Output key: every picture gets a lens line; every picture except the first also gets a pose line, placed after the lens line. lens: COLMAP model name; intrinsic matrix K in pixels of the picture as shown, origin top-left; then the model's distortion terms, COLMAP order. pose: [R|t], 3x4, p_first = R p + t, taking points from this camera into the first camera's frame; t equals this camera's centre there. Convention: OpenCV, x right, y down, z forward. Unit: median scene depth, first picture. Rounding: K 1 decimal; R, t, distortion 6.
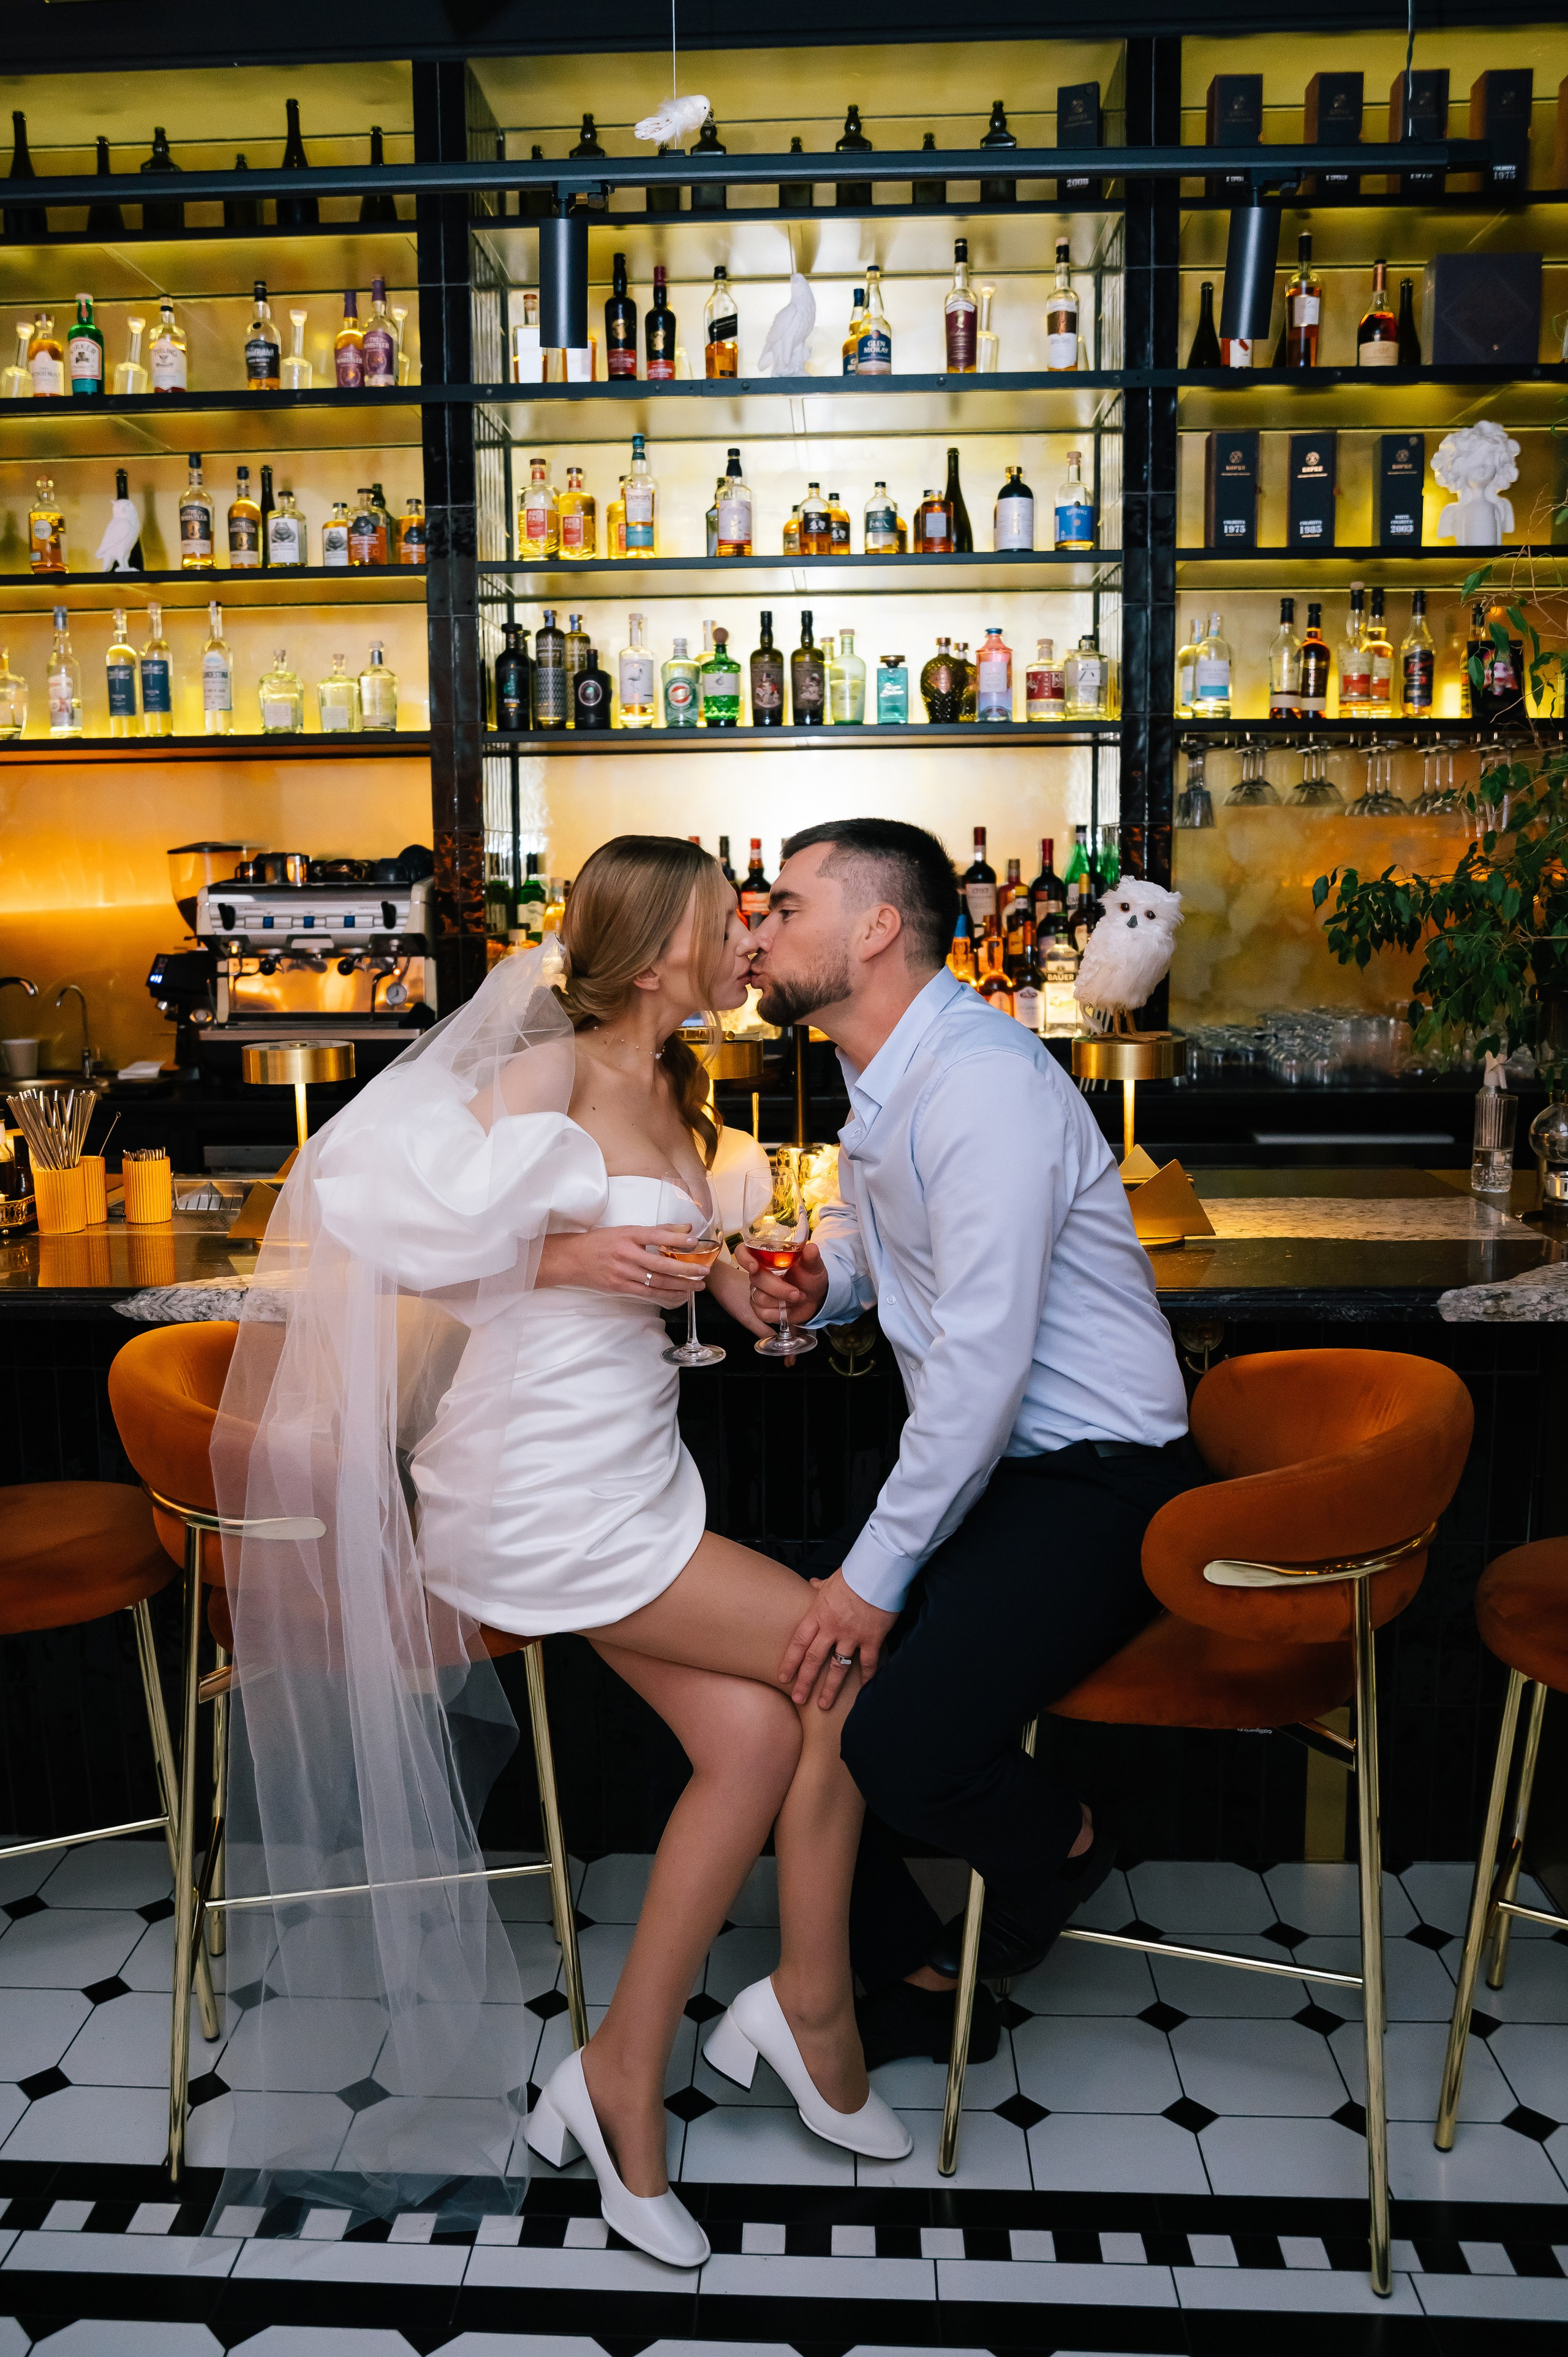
lens RADIAL K [[1937.8, 0, 720.9], [0, 1937.8, 1205.0], [0, 0, 1]] dist [-0.063991, 0.045978]
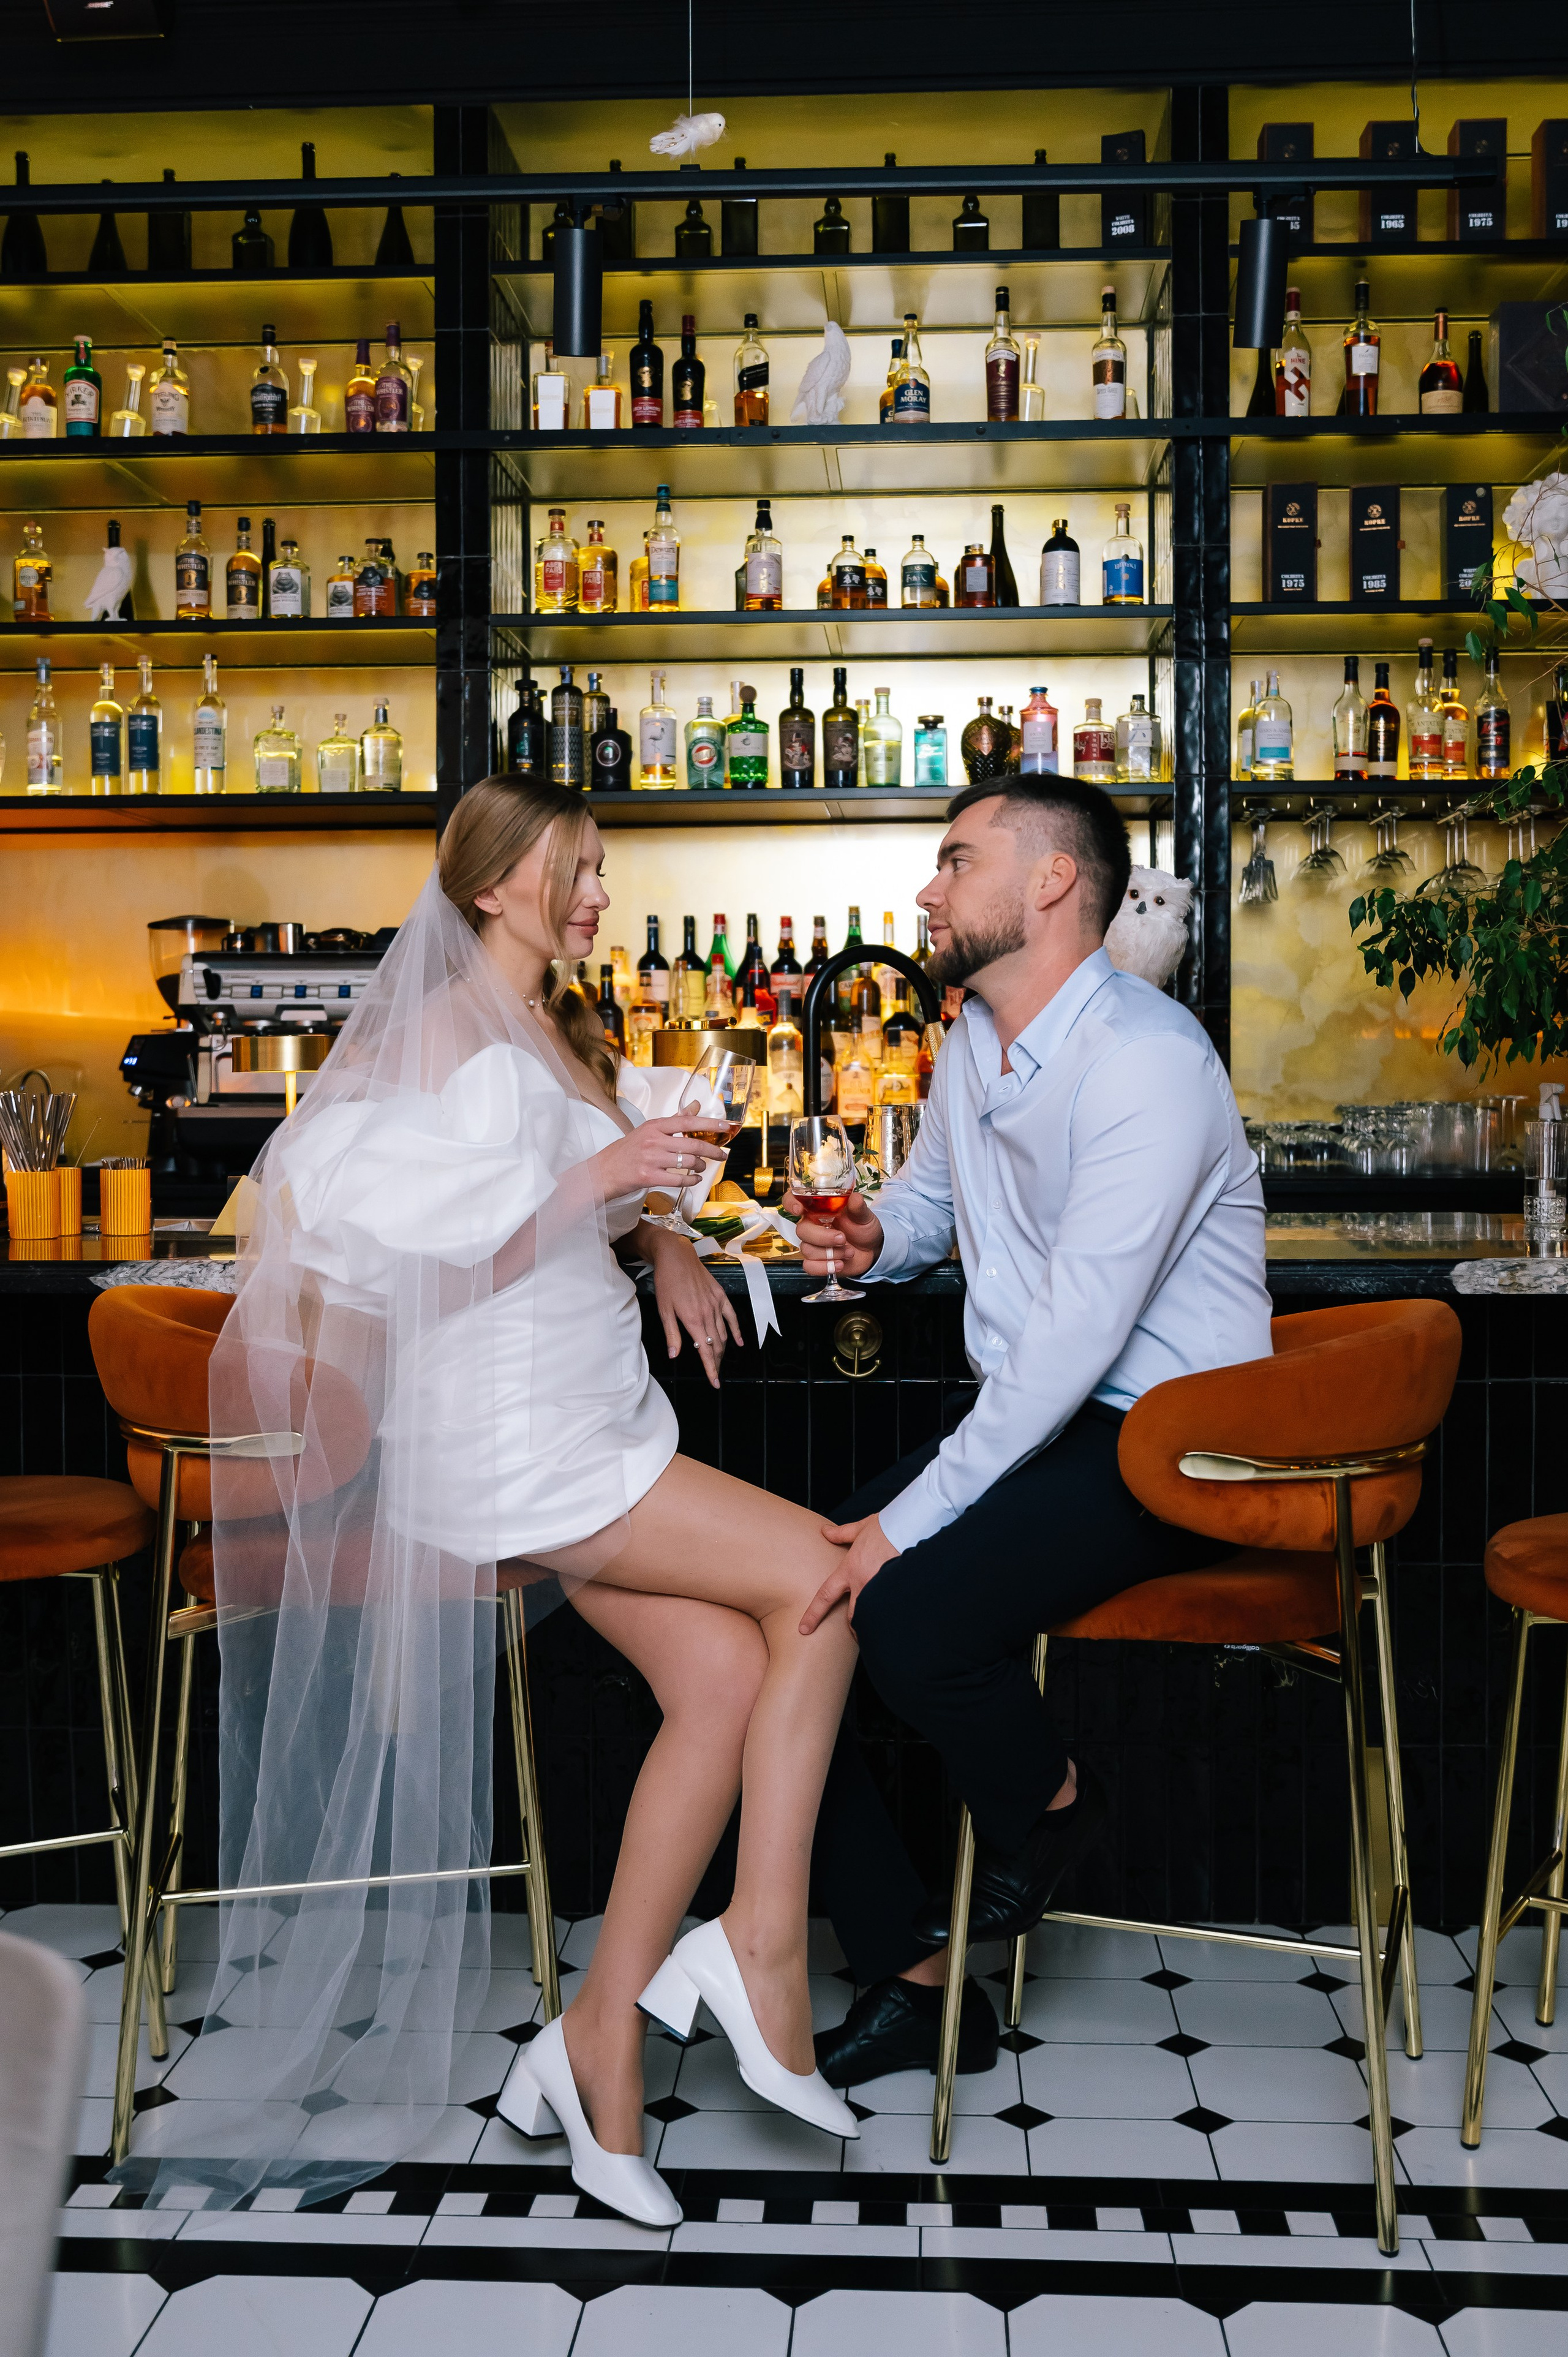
lens RADIAL K [[2286.1, 0, 765.9], [0, 2286.1, 1183.1], [0, 0, 1]] dist [-0.019303, 0.000000]
pose [[0.999952, 0.009261, -0.003272, 0.014504], [-0.009579, 0.993124, -0.116678, 0.072364], [0.002169, 0.116704, 0.993164, -0.079077]]
